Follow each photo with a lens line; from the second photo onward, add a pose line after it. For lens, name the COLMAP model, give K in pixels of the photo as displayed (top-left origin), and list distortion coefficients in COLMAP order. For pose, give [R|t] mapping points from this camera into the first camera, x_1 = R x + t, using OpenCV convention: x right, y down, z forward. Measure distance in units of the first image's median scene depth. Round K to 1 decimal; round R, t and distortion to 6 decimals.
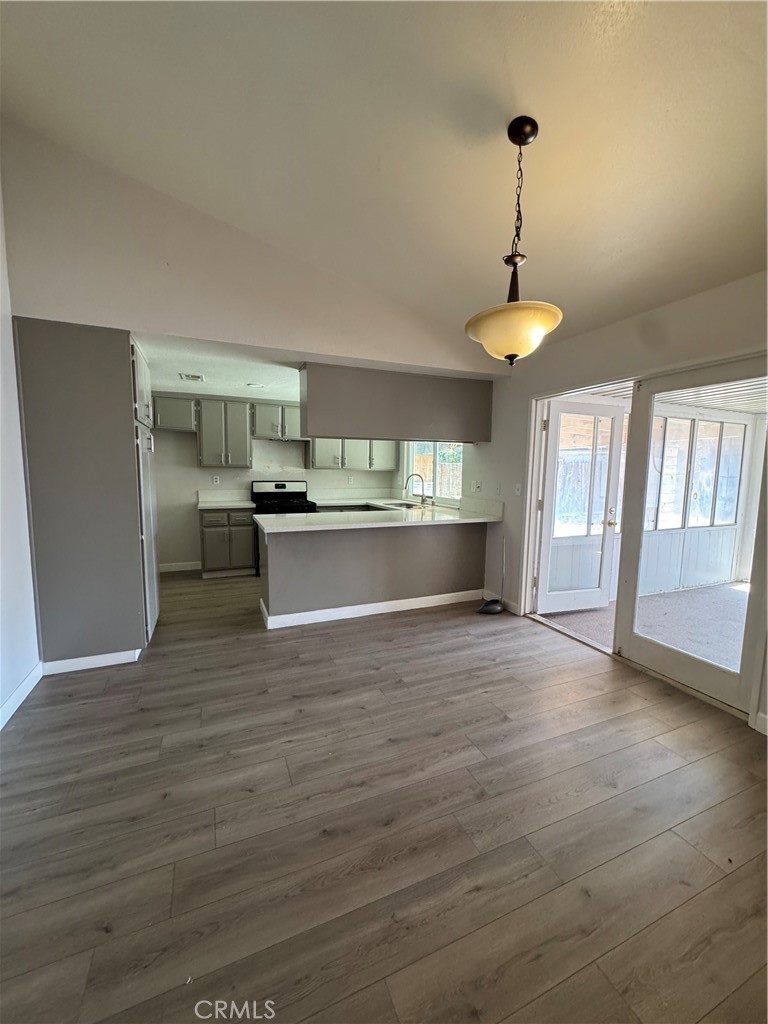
lens RADIAL K [[407.7, 0, 383.1], [0, 407.7, 511.9], [0, 0, 1]] dist [-0.002994, 0.000426]
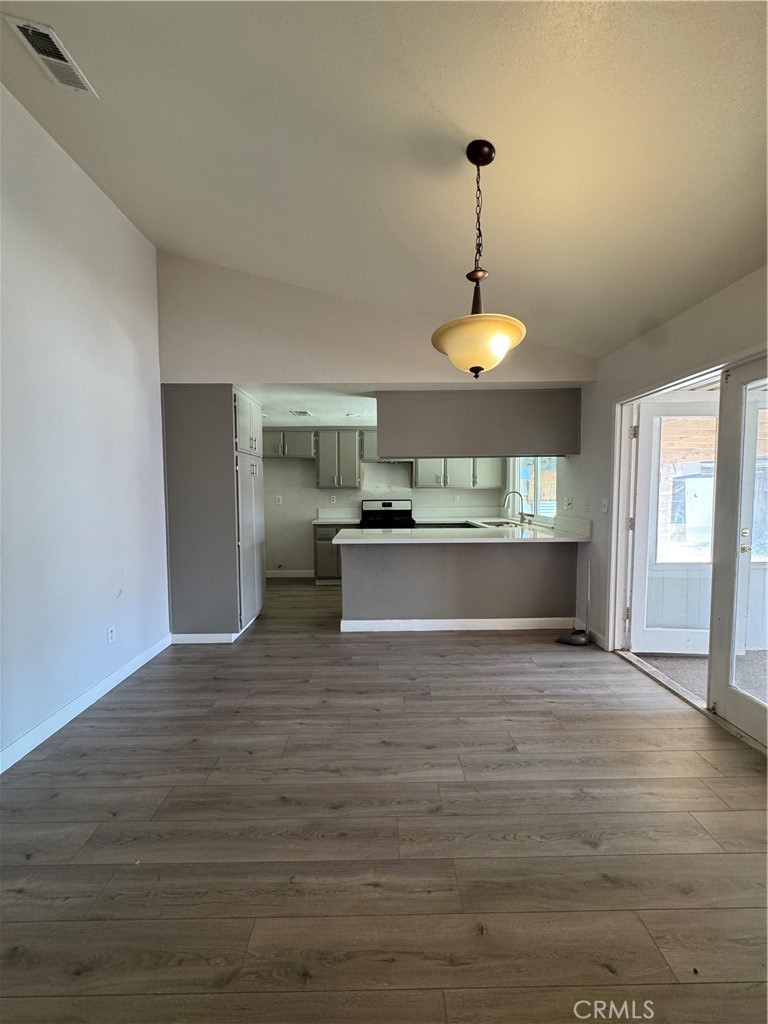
lens RADIAL K [[407.7, 0, 383.1], [0, 407.7, 511.9], [0, 0, 1]] dist [-0.002994, 0.000426]
pose [[0.923930, 0.002686, -0.382551, 0.280676], [-0.022249, 0.998660, -0.046723, 0.012538], [0.381913, 0.051680, 0.922752, 0.002231]]
